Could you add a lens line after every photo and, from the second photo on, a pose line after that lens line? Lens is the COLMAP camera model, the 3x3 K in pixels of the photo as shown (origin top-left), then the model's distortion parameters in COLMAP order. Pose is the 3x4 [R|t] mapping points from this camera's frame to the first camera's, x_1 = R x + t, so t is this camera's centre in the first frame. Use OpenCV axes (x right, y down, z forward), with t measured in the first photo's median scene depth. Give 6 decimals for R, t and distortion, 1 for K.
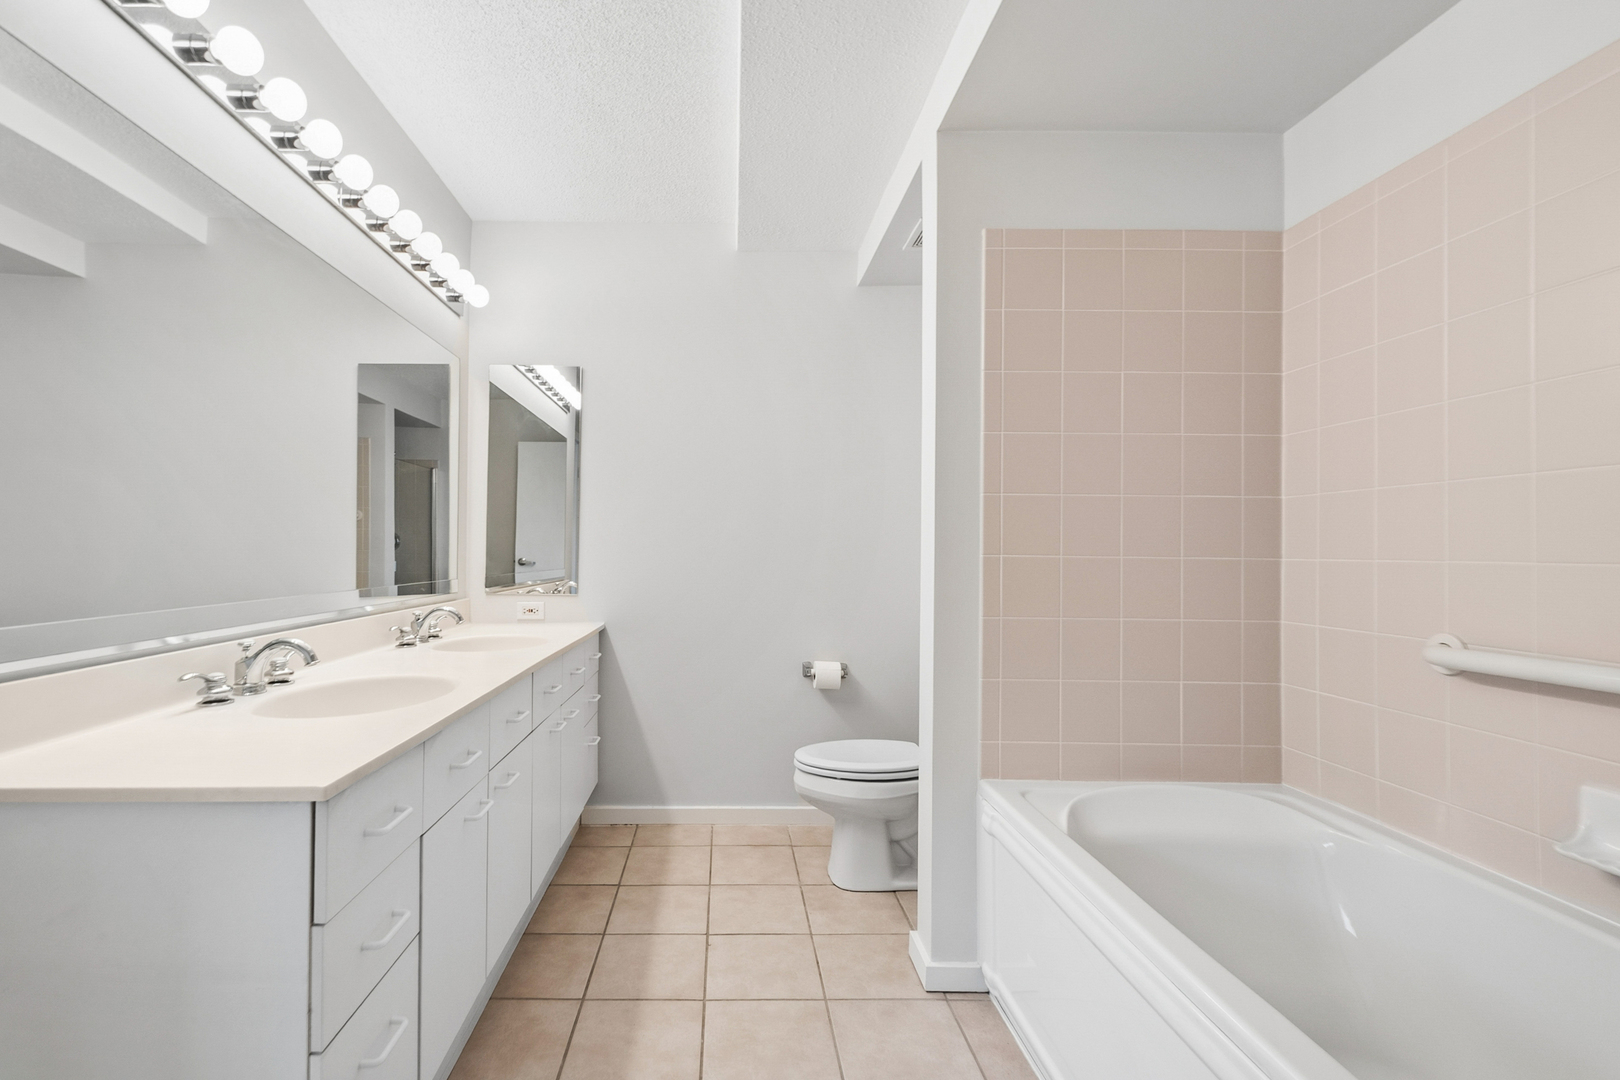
lens RADIAL K [[741.3, 0, 810.1], [0, 741.3, 533.3], [0, 0, 1]] dist [0.000522, 0.000466]
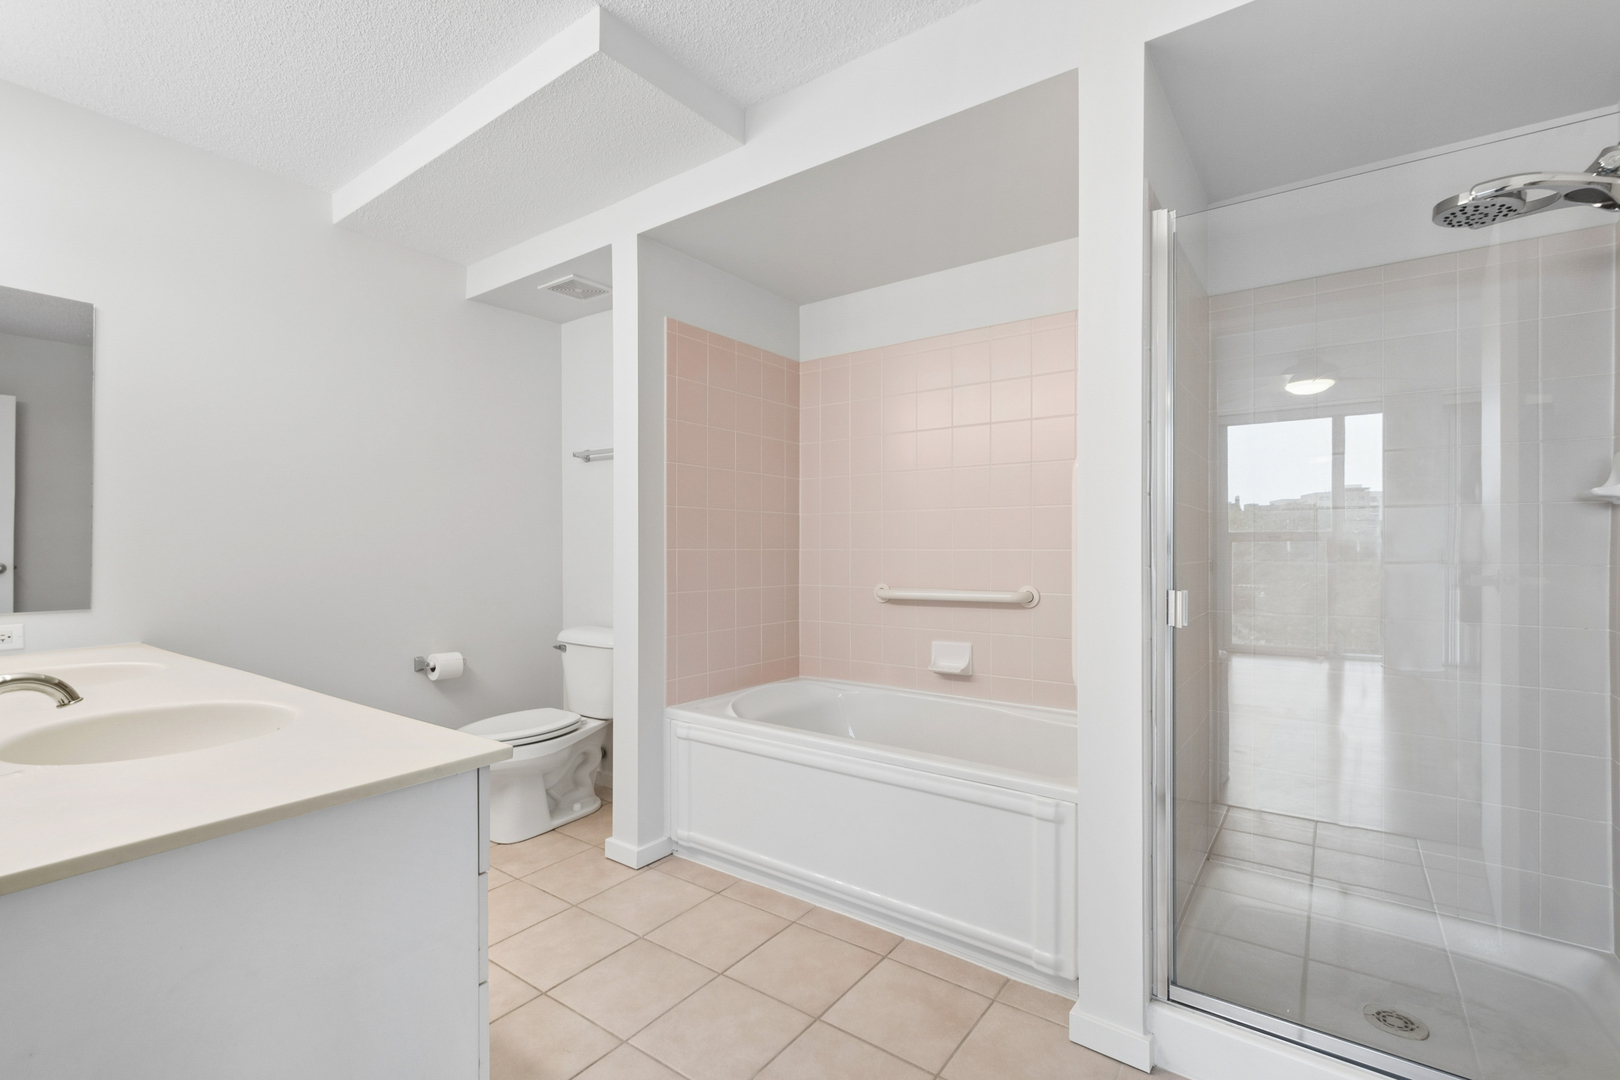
lens RADIAL K [[722.3, 0, 810.0], [0, 722.3, 540.0], [0, 0, 1]] dist [-0.000634, 0.000010]
pose [[0.592094, -0.000488, 0.805869, -0.721450], [-0.006972, 0.999959, 0.005728, 0.003009], [-0.805839, -0.009010, 0.592067, -0.035099]]
